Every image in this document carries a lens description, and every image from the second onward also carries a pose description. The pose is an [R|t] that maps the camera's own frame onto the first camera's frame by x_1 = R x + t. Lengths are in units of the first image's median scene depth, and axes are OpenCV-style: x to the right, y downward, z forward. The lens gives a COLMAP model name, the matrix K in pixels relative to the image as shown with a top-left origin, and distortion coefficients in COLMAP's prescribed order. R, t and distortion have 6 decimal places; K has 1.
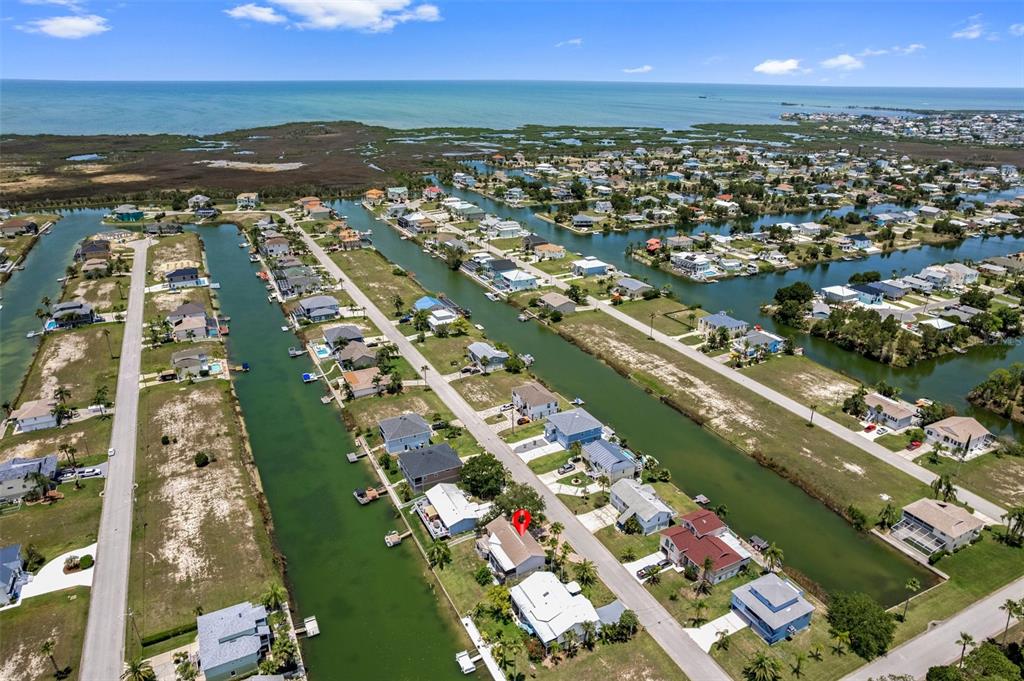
lens RADIAL K [[657.3, 0, 515.9], [0, 657.3, 340.1], [0, 0, 1]] dist [-0.069897, 0.056899]
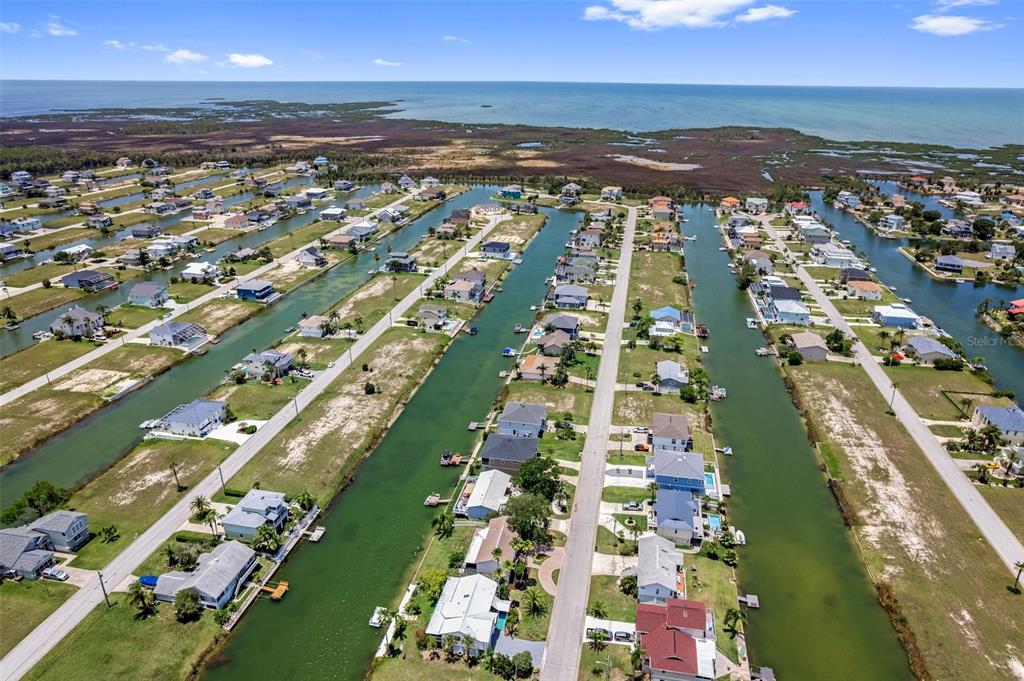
lens RADIAL K [[657.3, 0, 515.9], [0, 657.3, 340.1], [0, 0, 1]] dist [-0.069897, 0.056899]
pose [[0.785094, 0.230712, -0.574804, 0.262867], [-0.234084, 0.969729, 0.069502, -0.034142], [0.573439, 0.079987, 0.815334, 0.089743]]
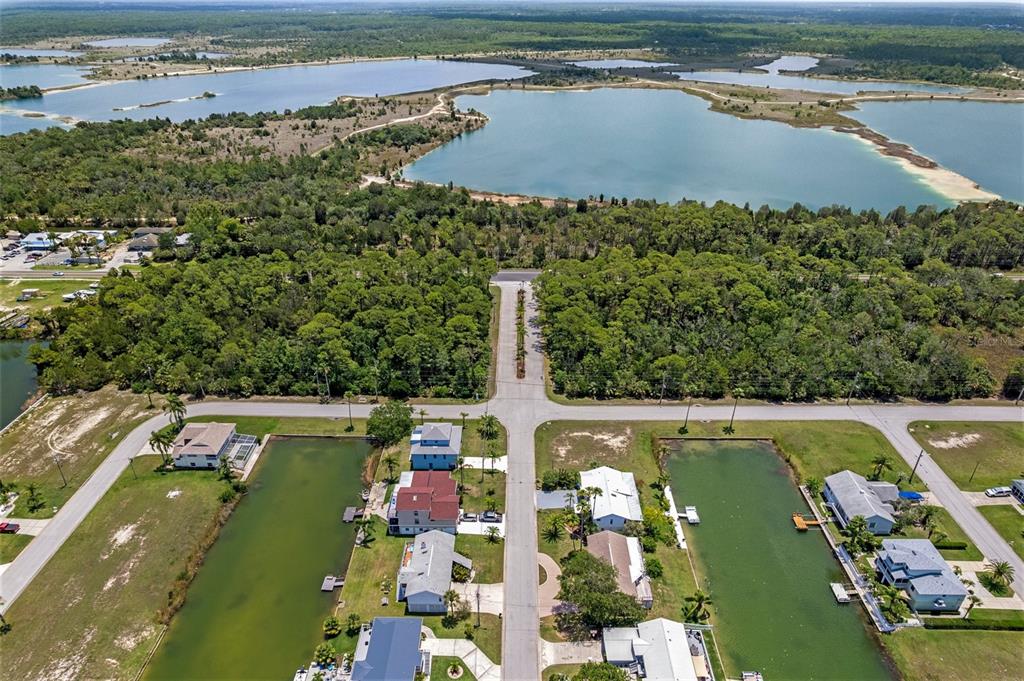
lens RADIAL K [[657.3, 0, 515.9], [0, 657.3, 340.1], [0, 0, 1]] dist [-0.069897, 0.056899]
pose [[-0.886828, -0.227597, 0.402163, -0.084320], [0.163951, 0.658707, 0.734320, -0.270348], [-0.432037, 0.717150, -0.546845, 0.662228]]
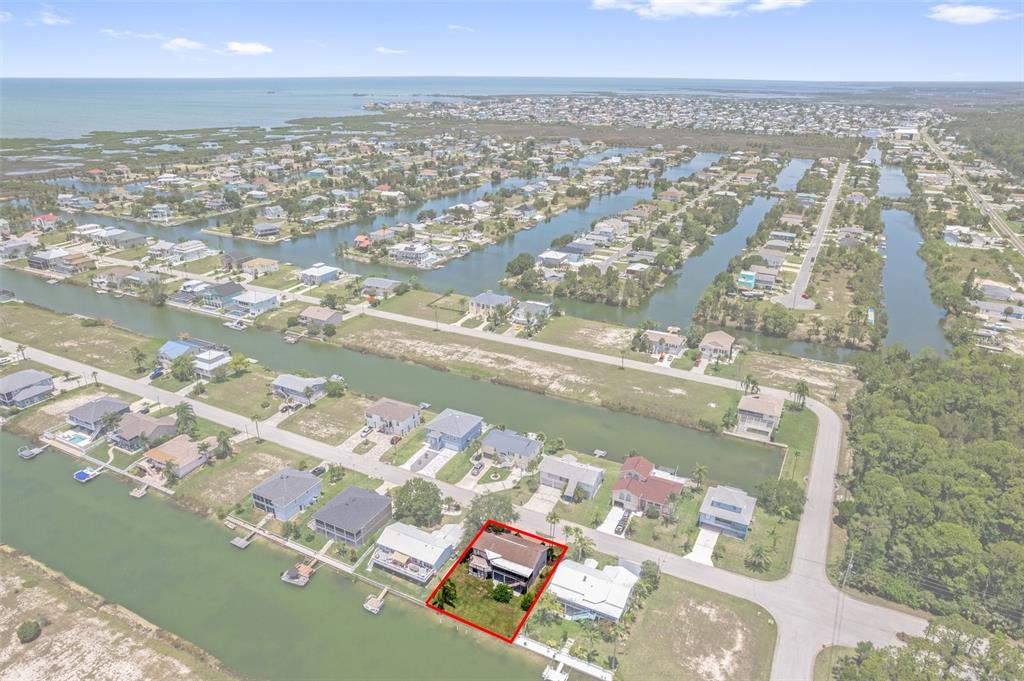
lens RADIAL K [[657.3, 0, 515.9], [0, 657.3, 340.1], [0, 0, 1]] dist [-0.069897, 0.056899]
pose [[0.814149, -0.224839, 0.535359, -0.226231], [0.220167, 0.972675, 0.073682, -0.032896], [-0.537297, 0.057880, 0.841404, 0.078503]]
